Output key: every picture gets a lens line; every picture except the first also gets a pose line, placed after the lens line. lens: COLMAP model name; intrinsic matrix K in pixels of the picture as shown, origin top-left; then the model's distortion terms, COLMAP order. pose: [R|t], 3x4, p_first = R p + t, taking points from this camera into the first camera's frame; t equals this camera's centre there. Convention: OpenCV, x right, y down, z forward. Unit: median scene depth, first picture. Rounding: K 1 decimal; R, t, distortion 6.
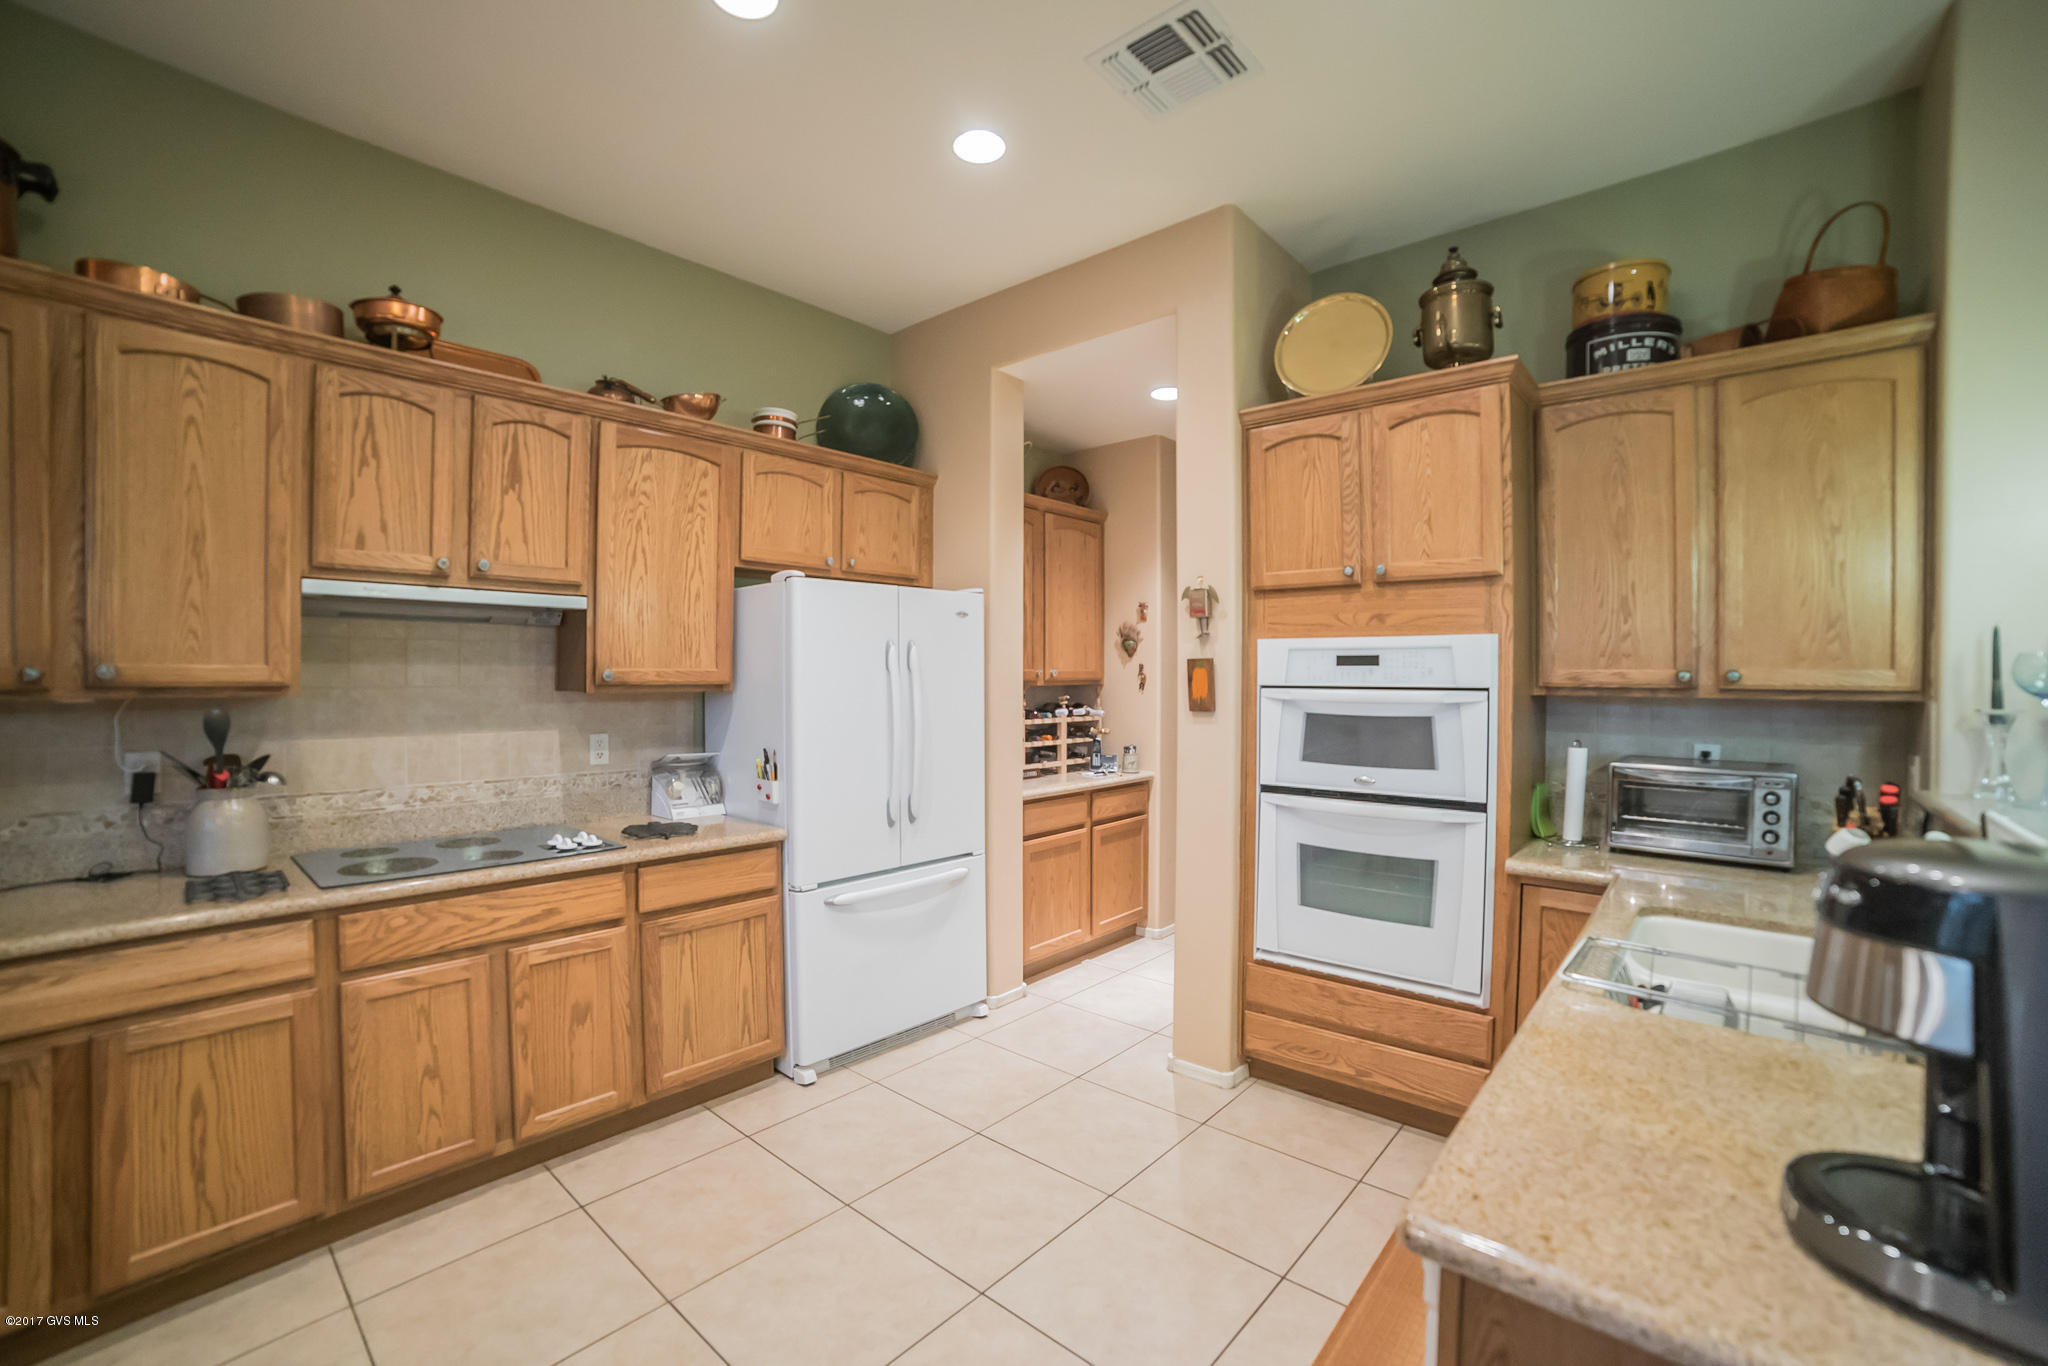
lens RADIAL K [[856.2, 0, 1011.2], [0, 856.2, 680.1], [0, 0, 1]] dist [-0.101504, 0.034590]
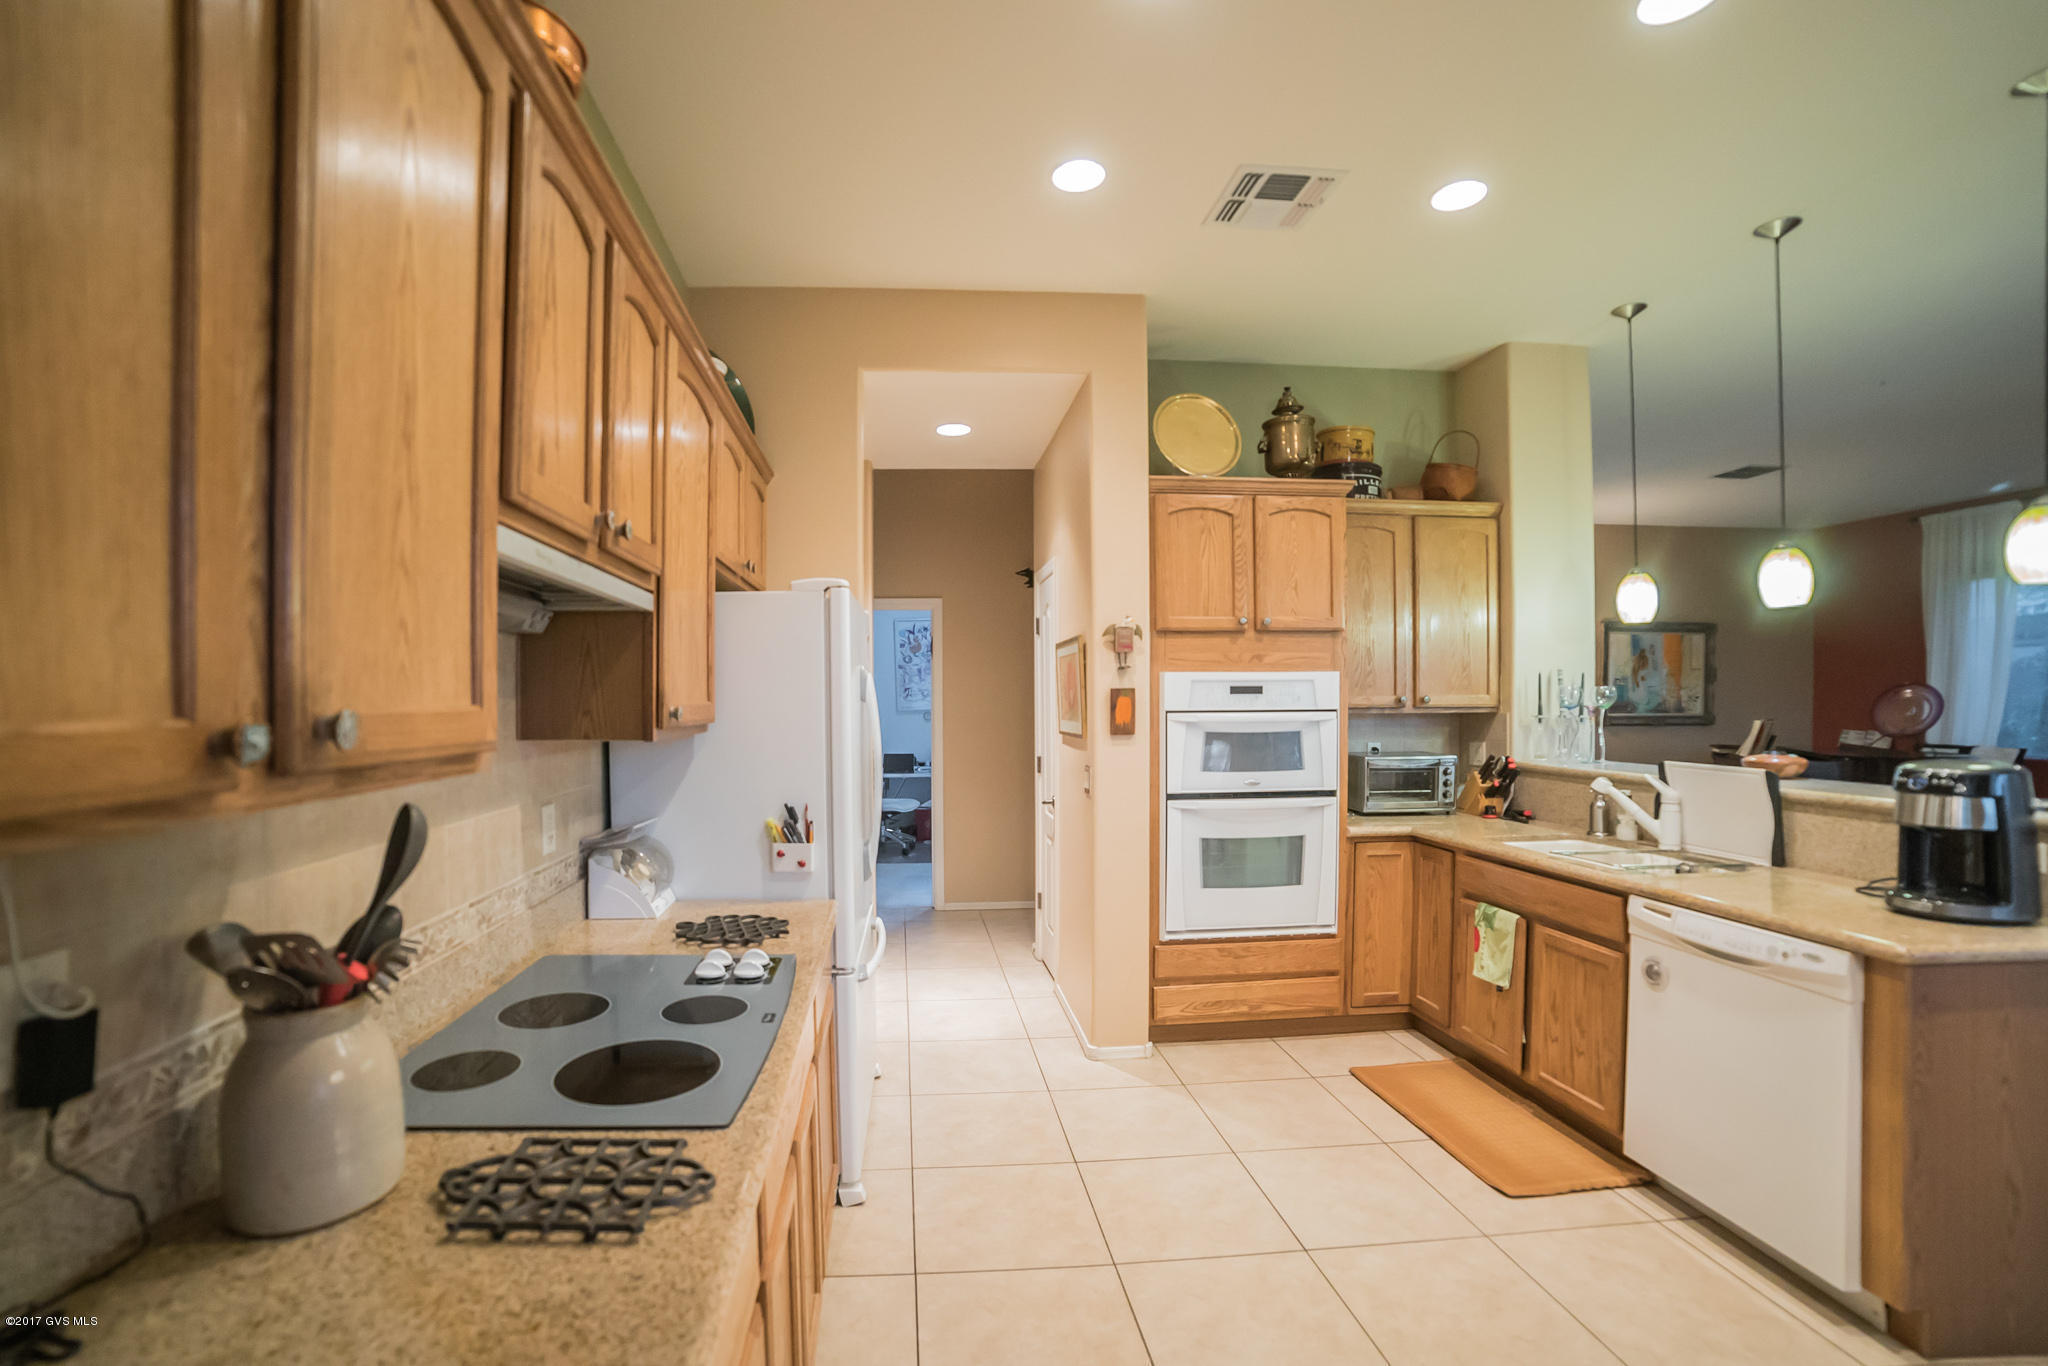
lens RADIAL K [[854.2, 0, 1022.8], [0, 854.2, 702.7], [0, 0, 1]] dist [-0.101528, 0.034144]
pose [[0.708132, -0.013826, 0.705945, -0.795160], [0.014150, 0.999885, 0.005389, -0.016552], [-0.705938, 0.006173, 0.708246, 0.337477]]
